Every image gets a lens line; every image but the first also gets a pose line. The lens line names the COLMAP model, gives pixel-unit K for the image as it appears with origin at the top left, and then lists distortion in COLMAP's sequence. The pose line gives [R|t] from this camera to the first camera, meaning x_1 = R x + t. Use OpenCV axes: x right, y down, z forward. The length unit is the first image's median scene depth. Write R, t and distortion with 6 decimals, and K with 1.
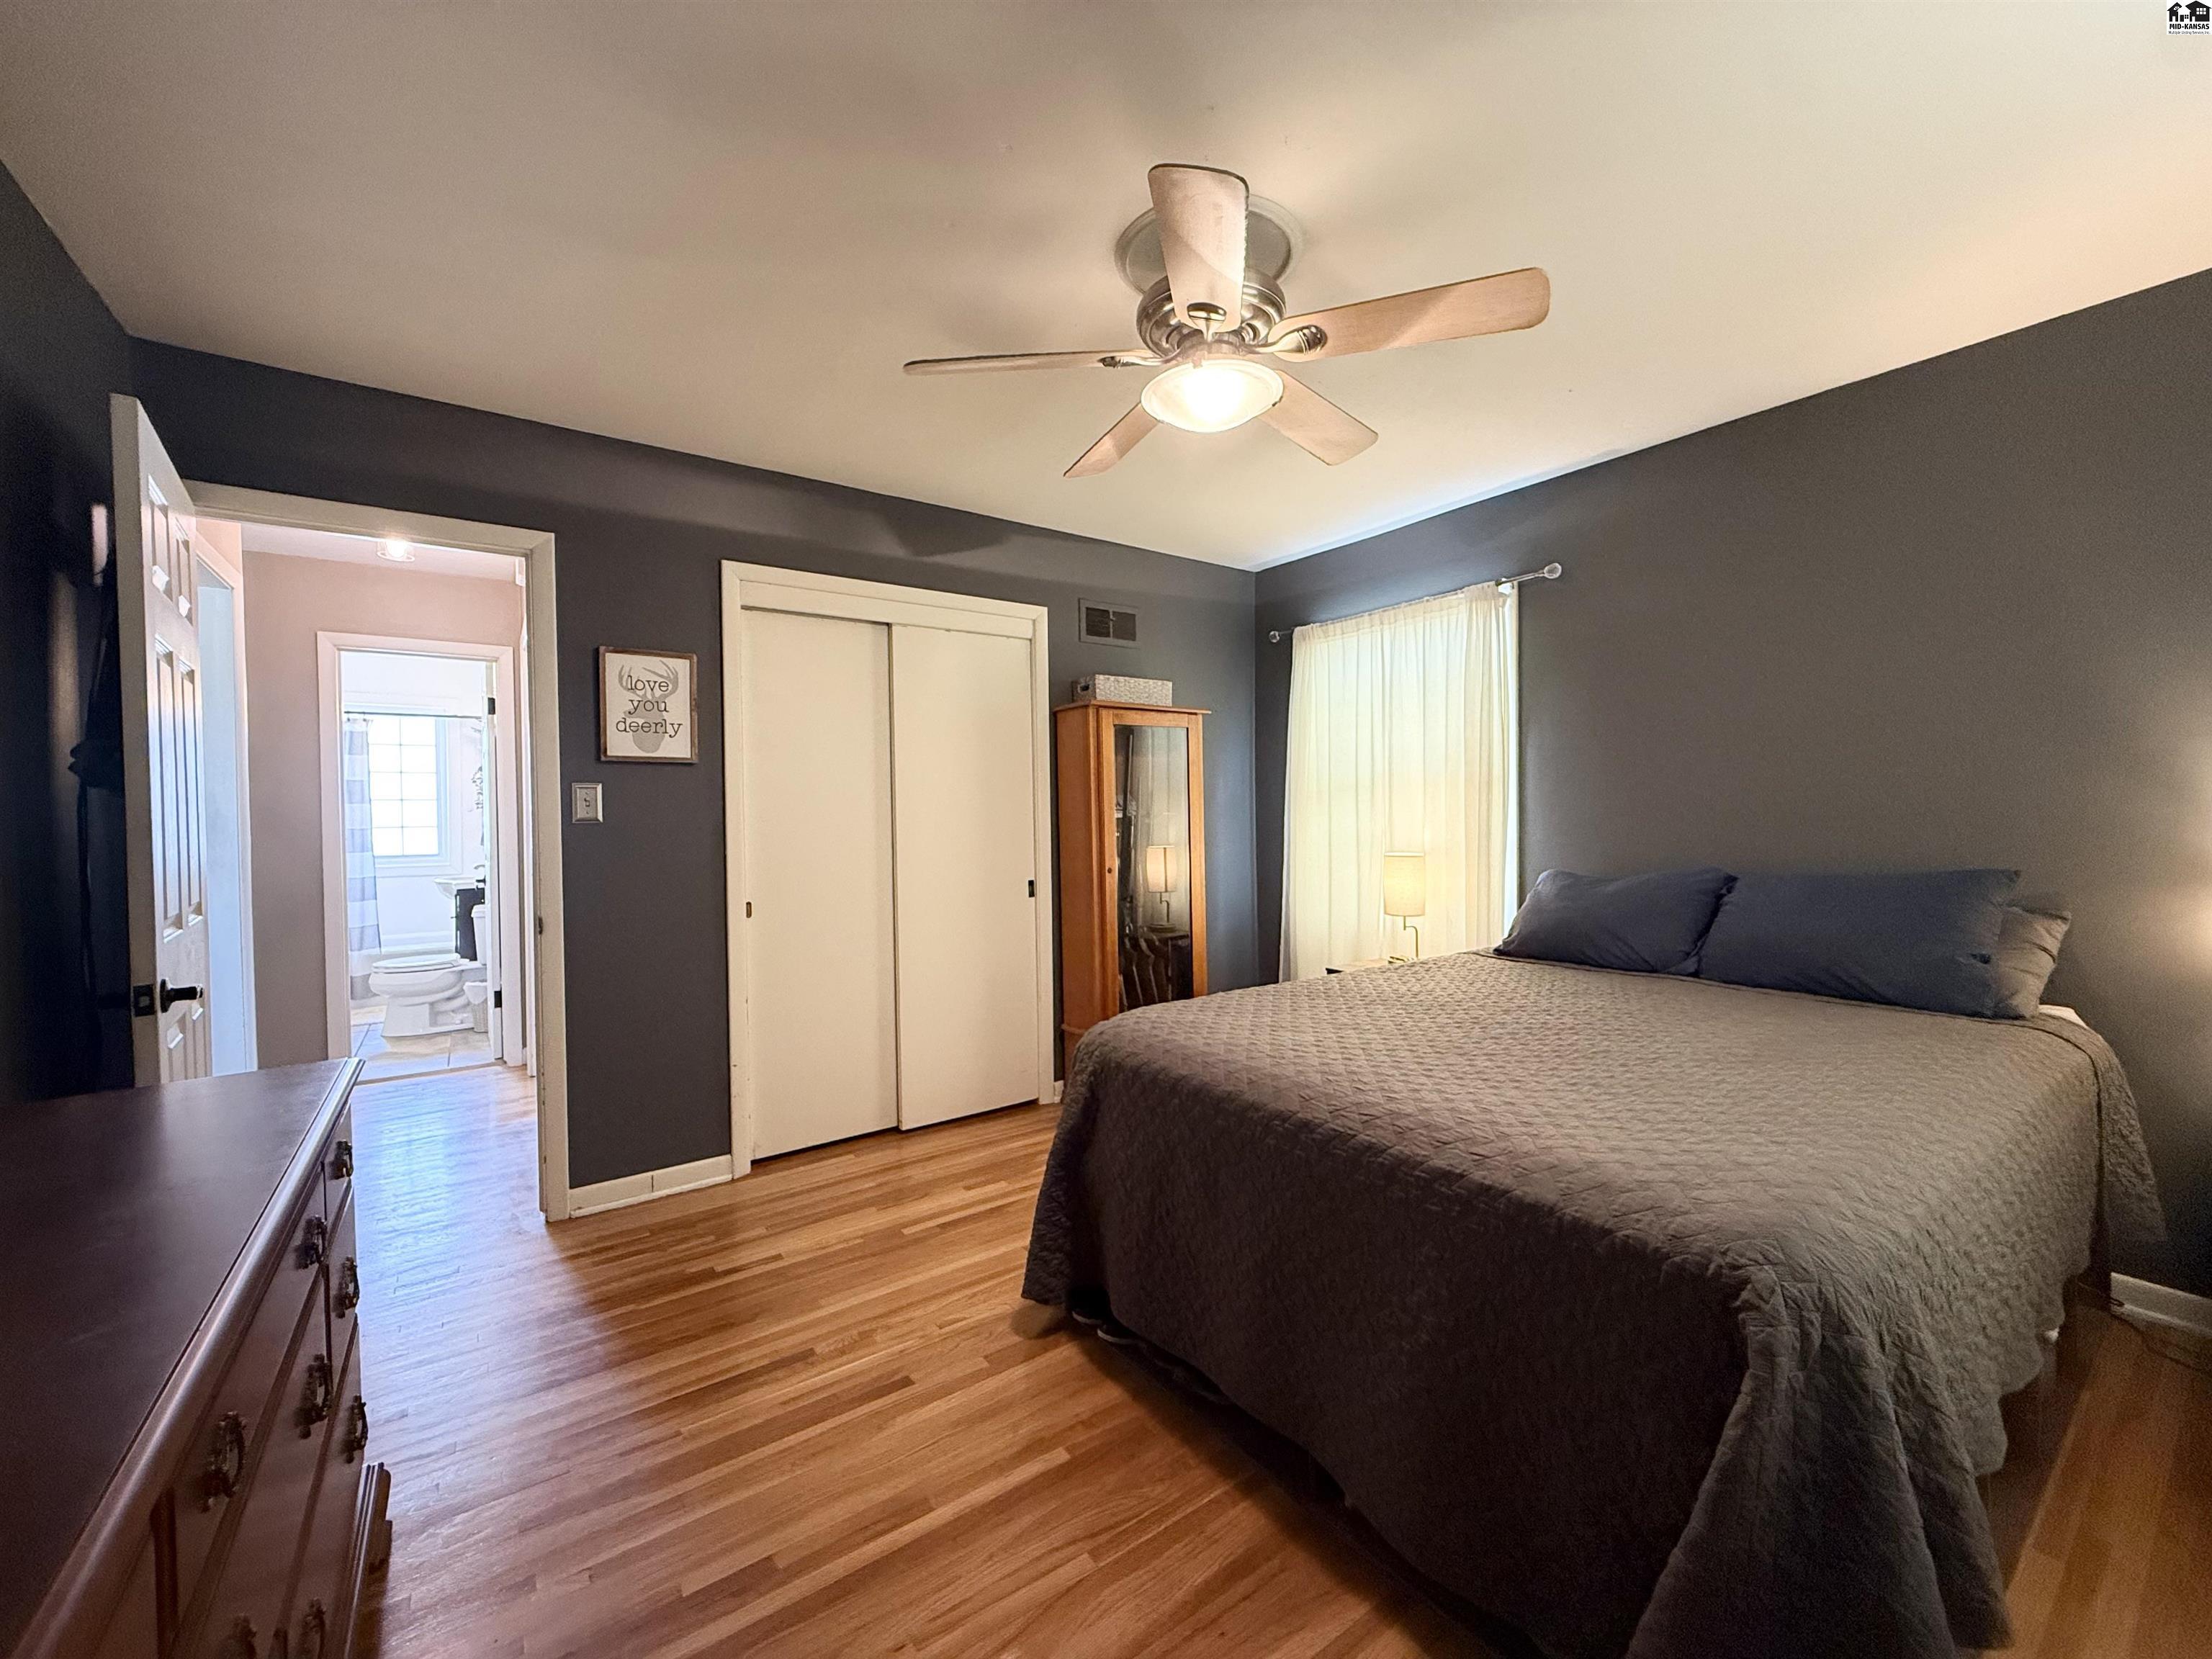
lens RADIAL K [[880.9, 0, 1097.6], [0, 880.9, 825.8], [0, 0, 1]] dist [0.000526, 0.000513]
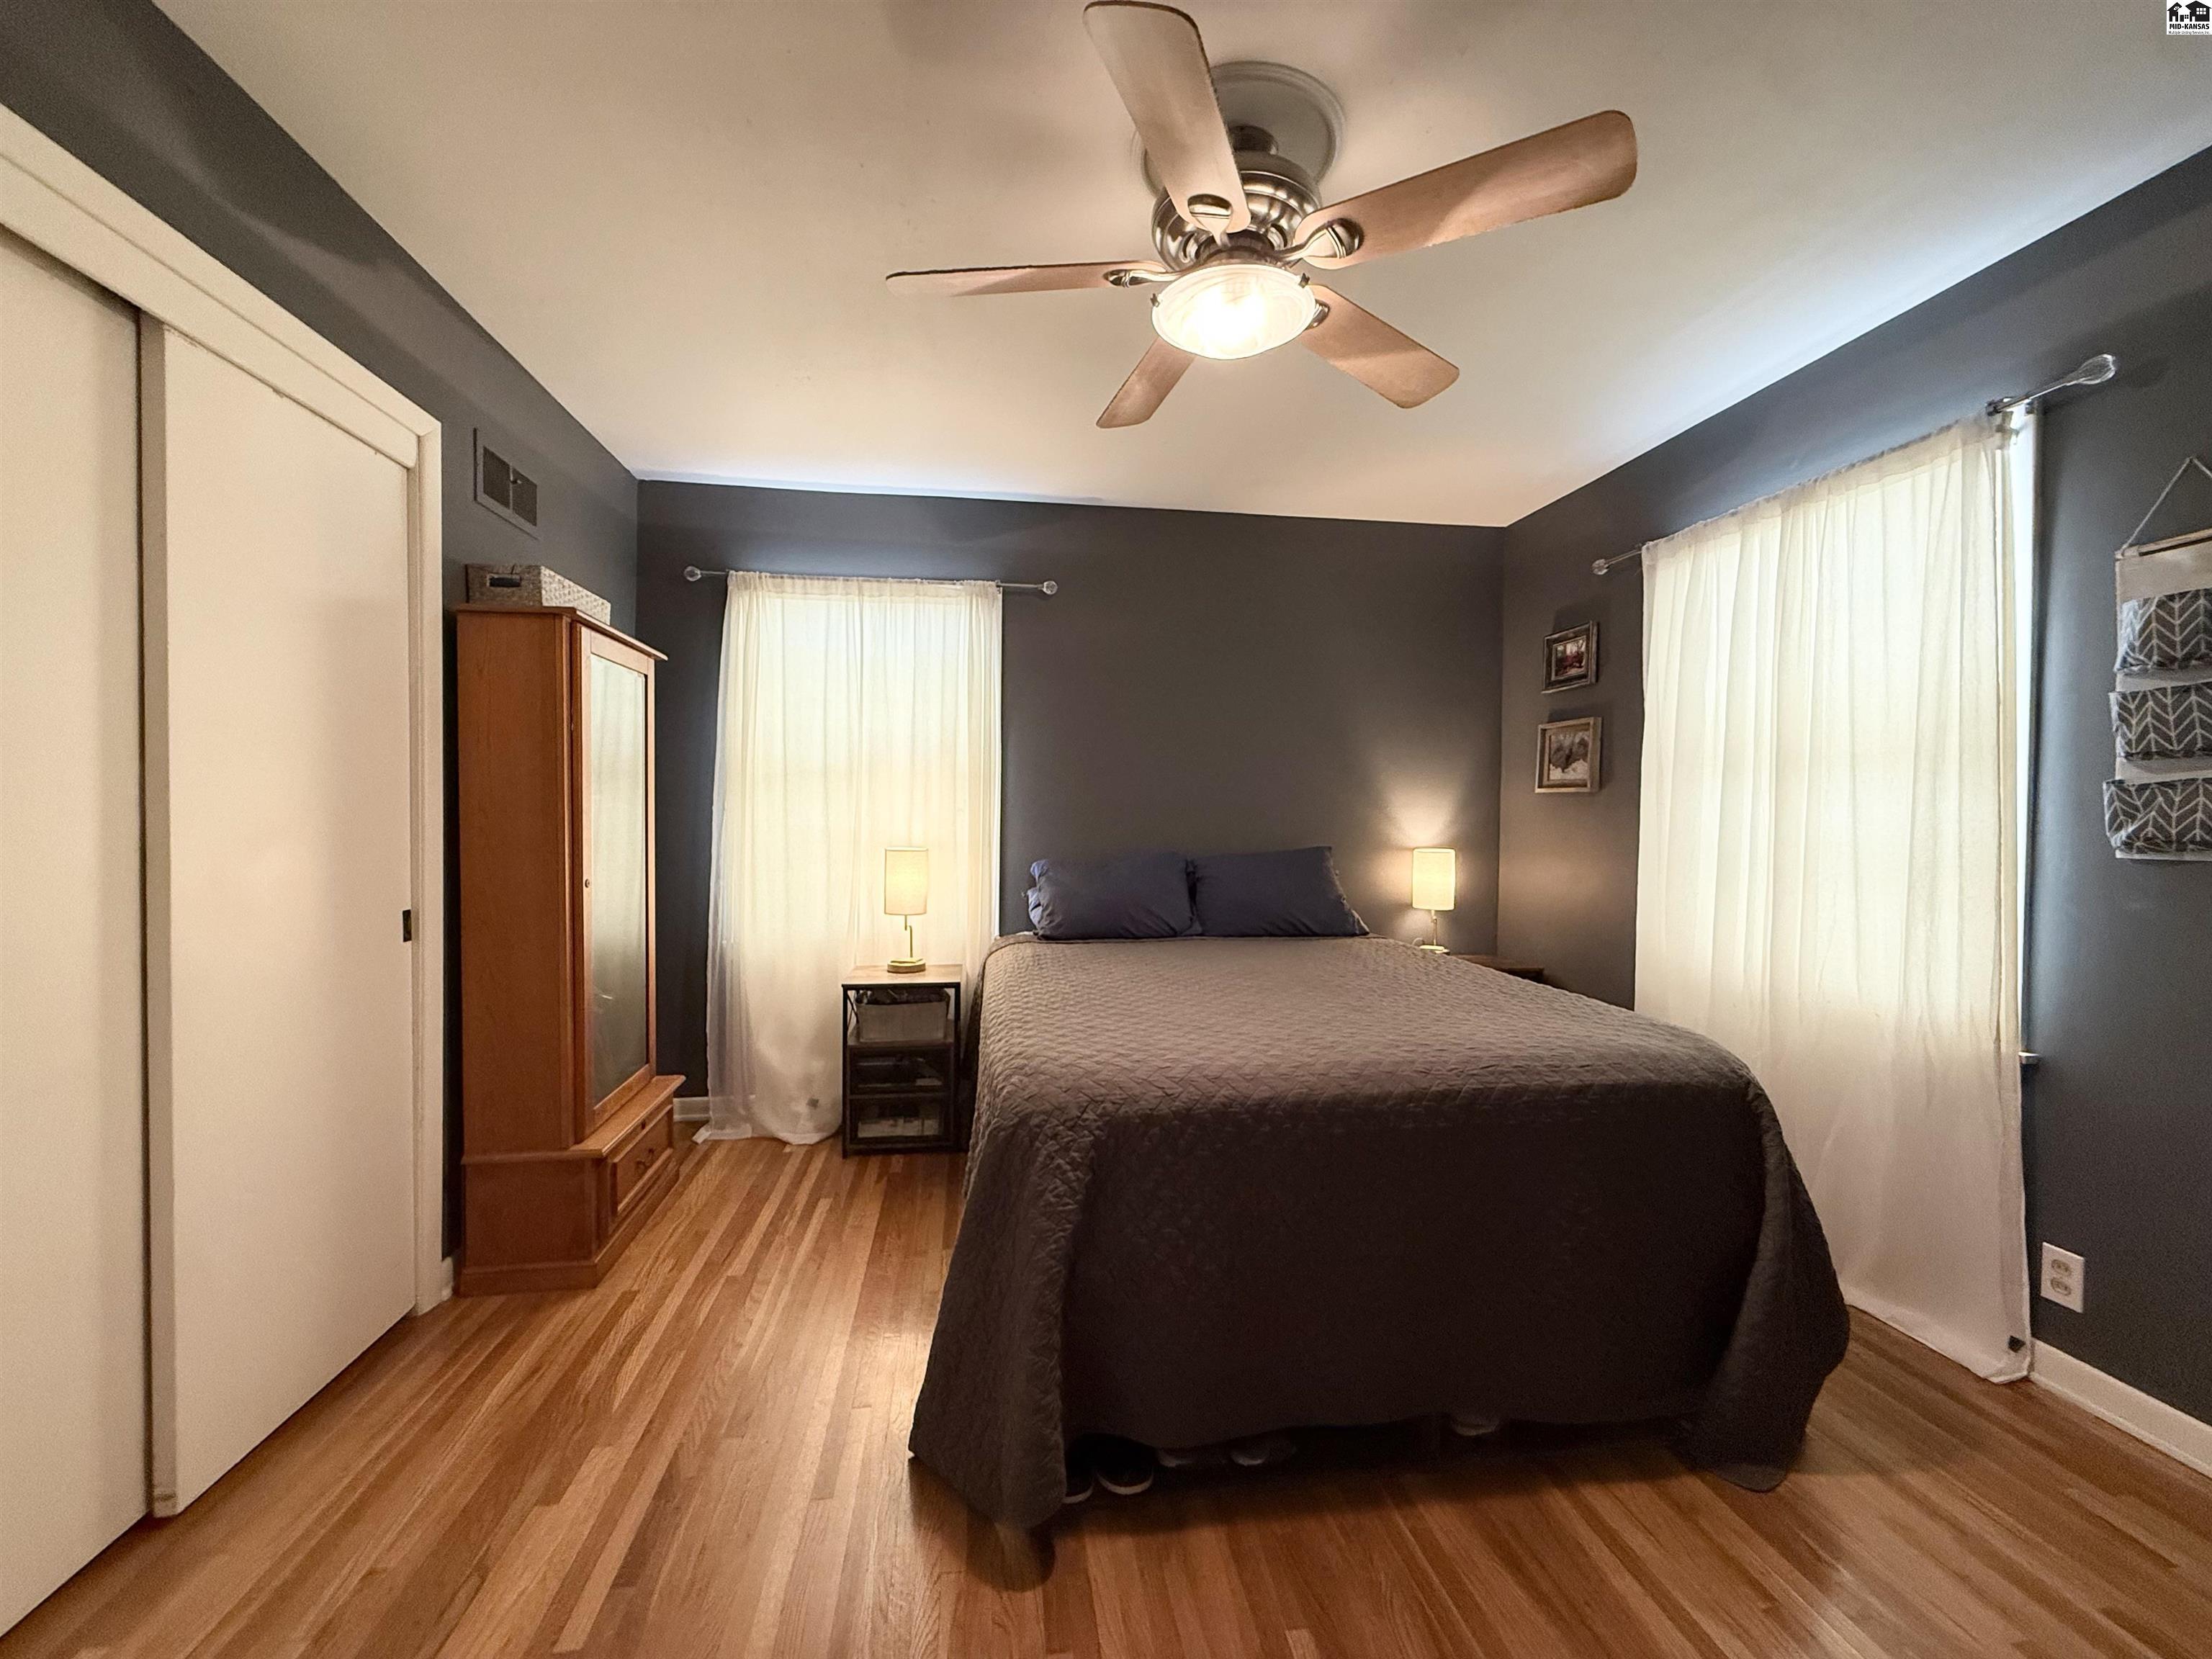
lens RADIAL K [[880.9, 0, 1097.6], [0, 880.9, 825.8], [0, 0, 1]] dist [0.000526, 0.000513]
pose [[0.461509, 0.005751, 0.887117, -0.375928], [-0.001295, 0.999982, -0.005809, 0.012844], [-0.887135, 0.001532, 0.461508, 0.382428]]
